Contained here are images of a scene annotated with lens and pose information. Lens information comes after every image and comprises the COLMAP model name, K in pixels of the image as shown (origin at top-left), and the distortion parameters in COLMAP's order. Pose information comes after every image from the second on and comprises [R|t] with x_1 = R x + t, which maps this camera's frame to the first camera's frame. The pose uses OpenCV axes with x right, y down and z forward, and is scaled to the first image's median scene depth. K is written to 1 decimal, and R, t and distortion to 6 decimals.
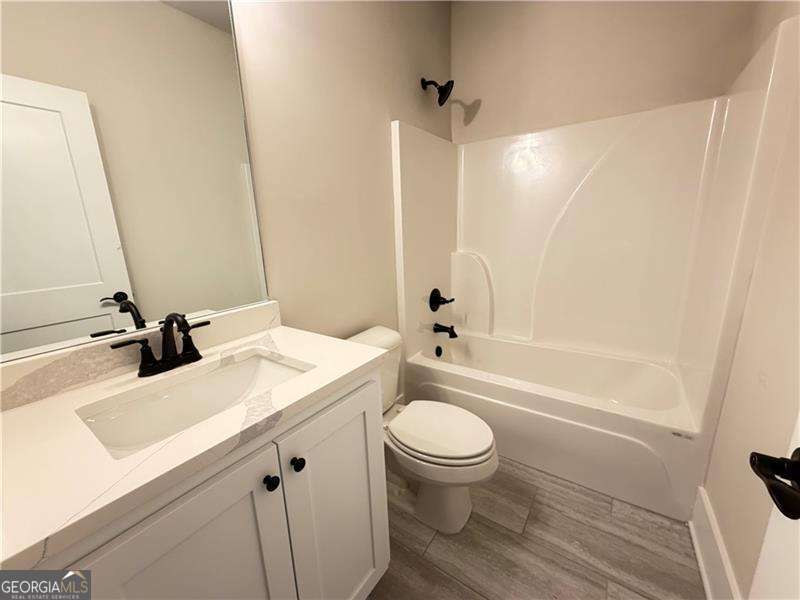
lens RADIAL K [[318.8, 0, 401.1], [0, 318.8, 301.2], [0, 0, 1]] dist [0.002213, 0.000327]
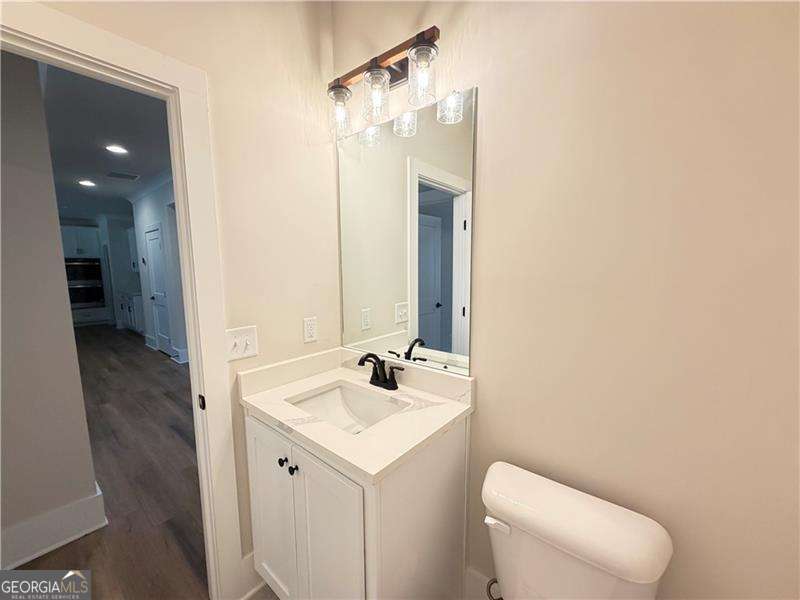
lens RADIAL K [[318.8, 0, 401.3], [0, 318.8, 302.1], [0, 0, 1]] dist [0.002213, 0.000327]
pose [[-0.089168, 0.150122, -0.984638, 0.756001], [-0.216646, 0.961984, 0.166287, -0.466967], [0.972169, 0.228146, -0.053255, 1.051141]]
